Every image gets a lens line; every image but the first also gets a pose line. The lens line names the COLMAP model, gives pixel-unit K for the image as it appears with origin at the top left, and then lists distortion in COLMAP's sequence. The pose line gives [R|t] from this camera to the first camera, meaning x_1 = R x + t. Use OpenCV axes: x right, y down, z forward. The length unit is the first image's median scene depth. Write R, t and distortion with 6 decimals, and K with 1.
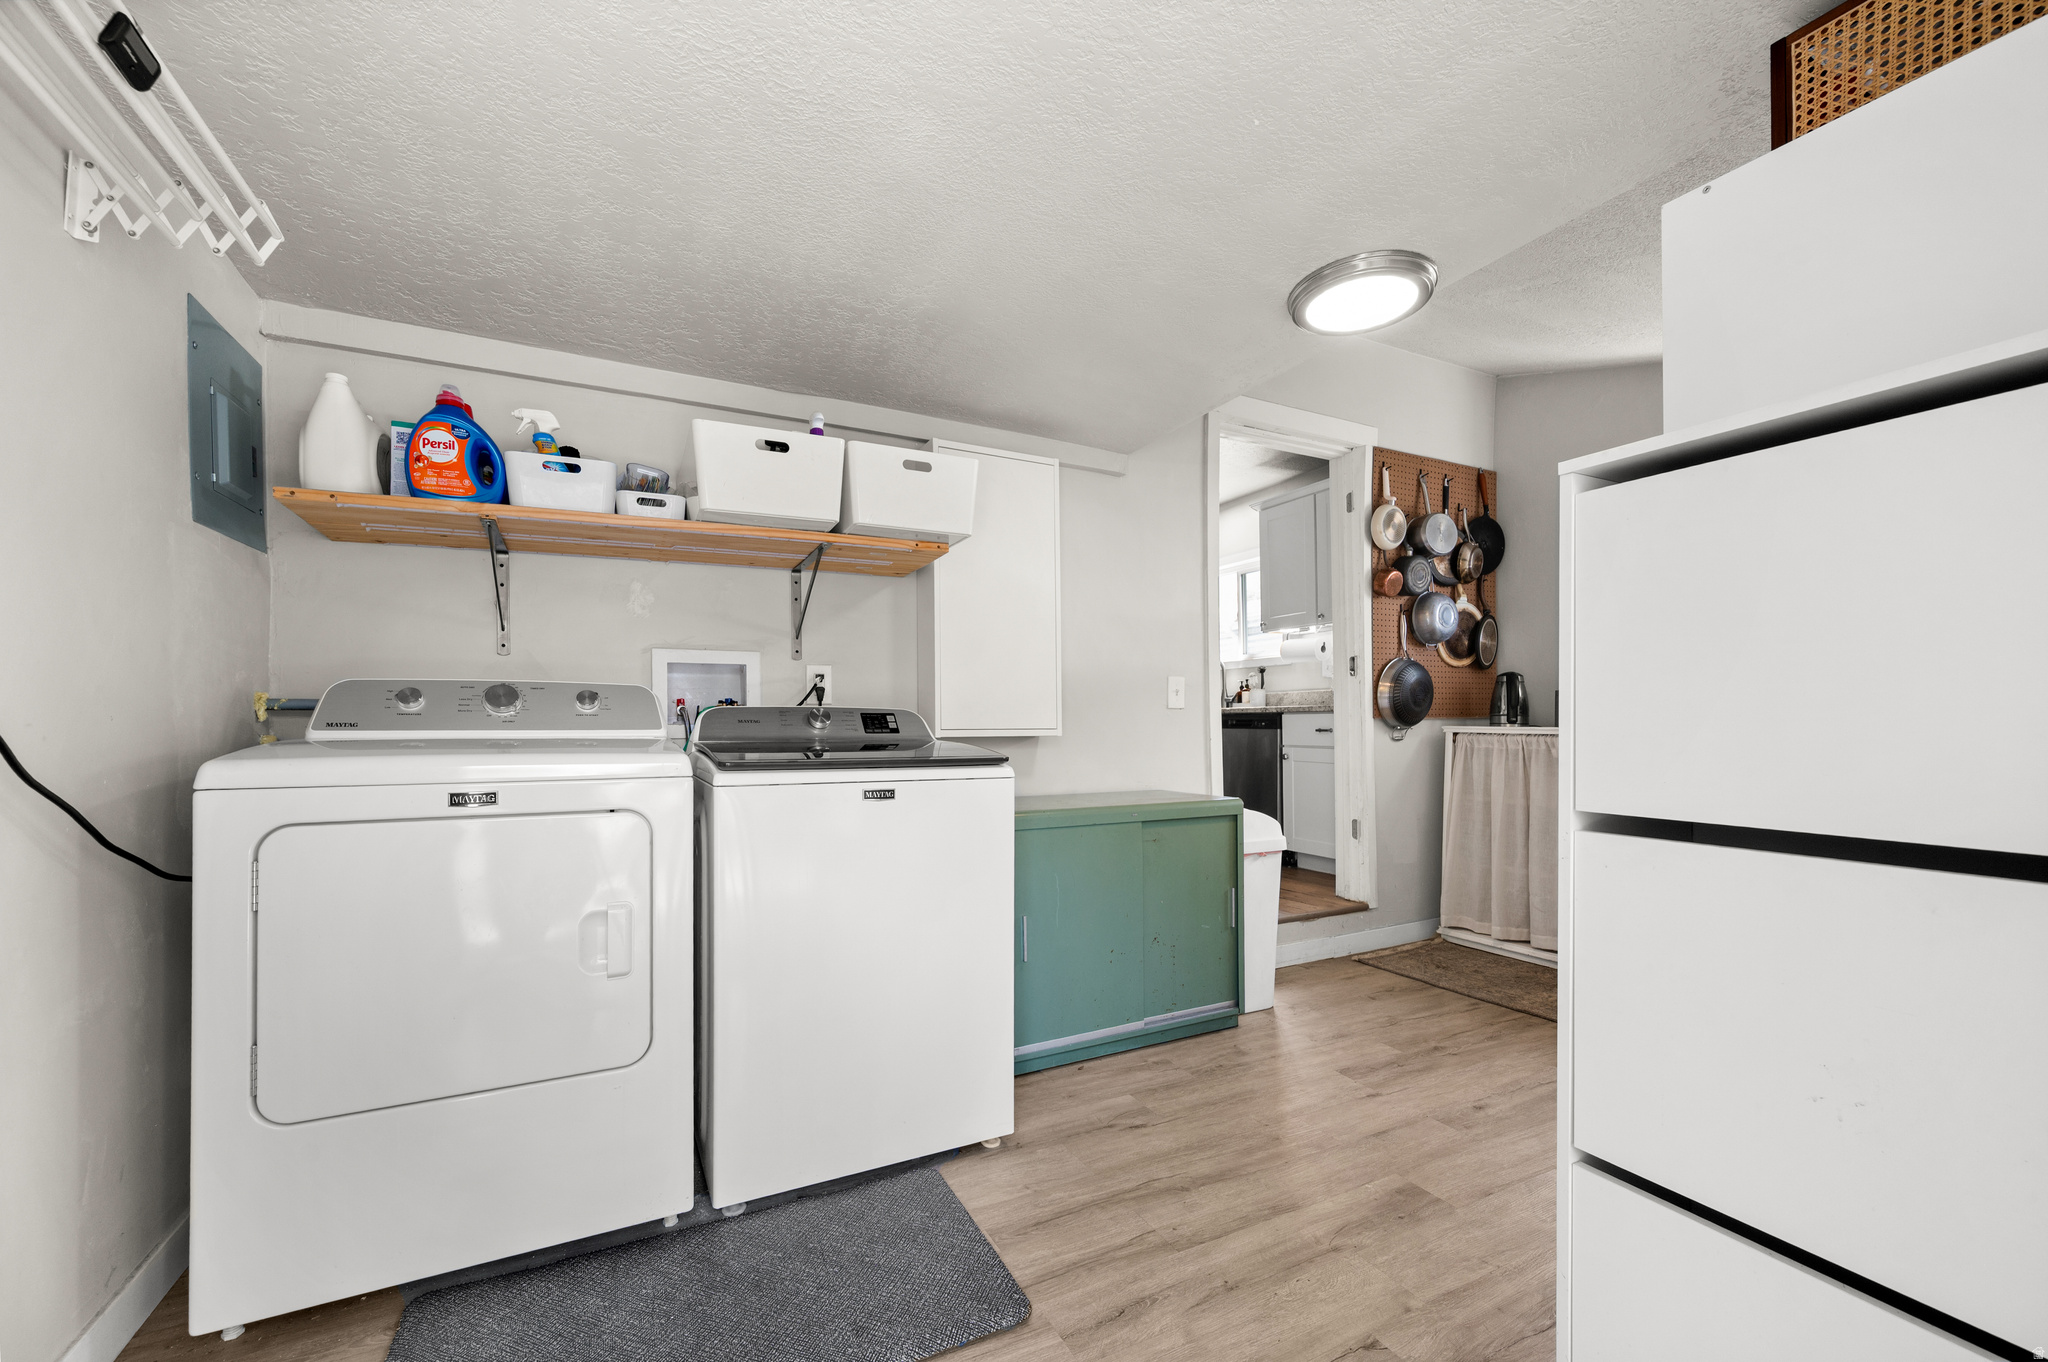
lens RADIAL K [[808.4, 0, 1034.8], [0, 808.4, 722.8], [0, 0, 1]] dist [-0.001775, 0.000267]
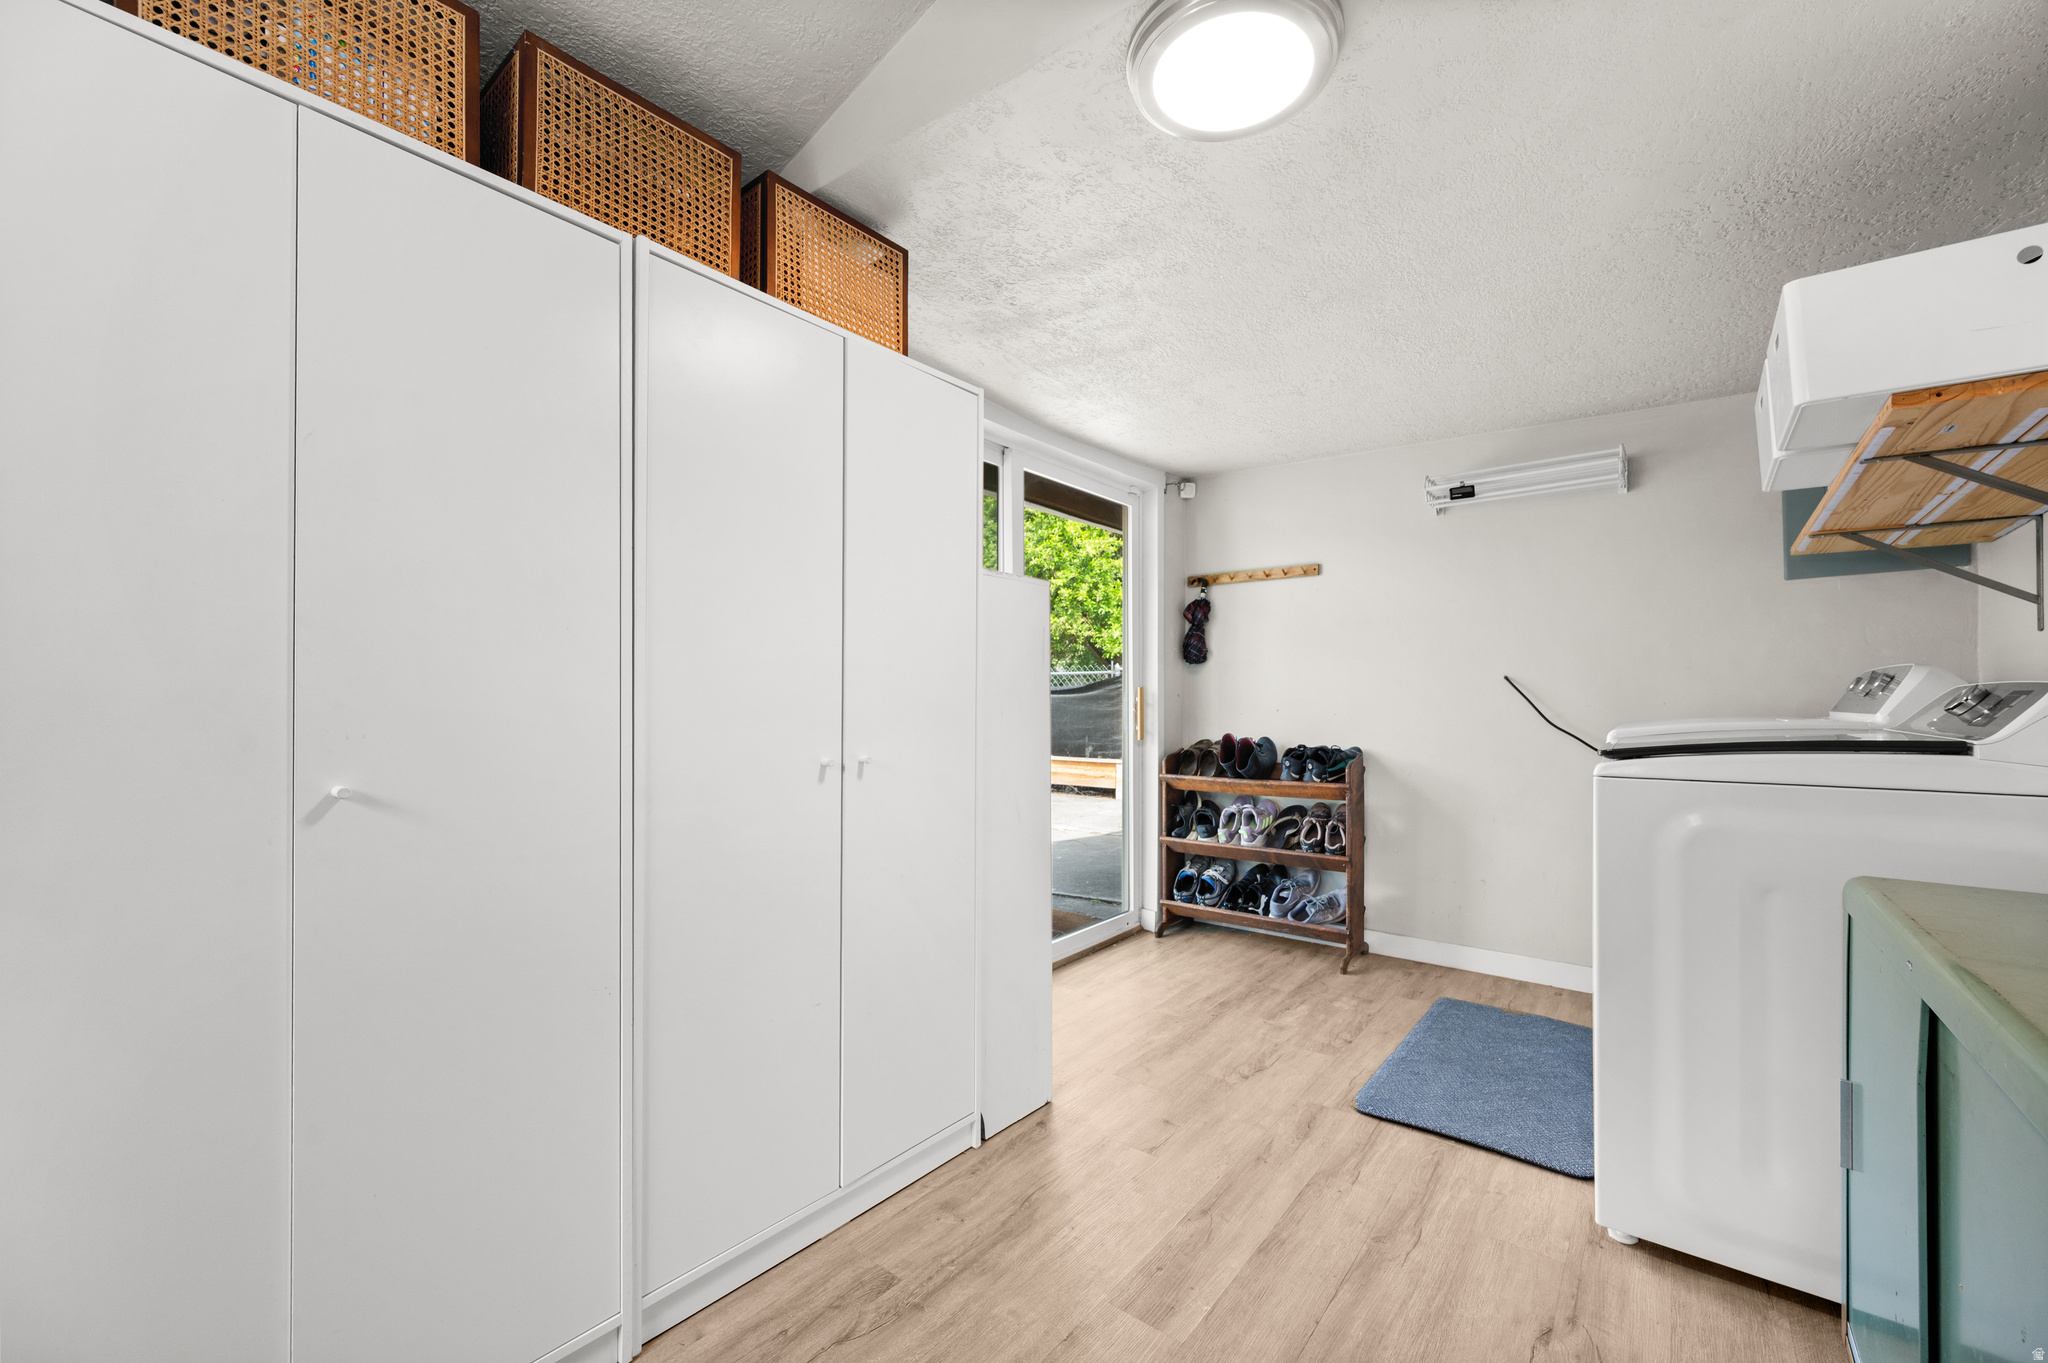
lens RADIAL K [[808.4, 0, 1022.0], [0, 808.4, 693.5], [0, 0, 1]] dist [-0.001775, 0.000267]
pose [[-0.916195, -0.005388, -0.400697, 1.007387], [-0.000981, 0.999937, -0.011202, -0.006911], [0.400732, -0.009870, -0.916142, 1.863343]]
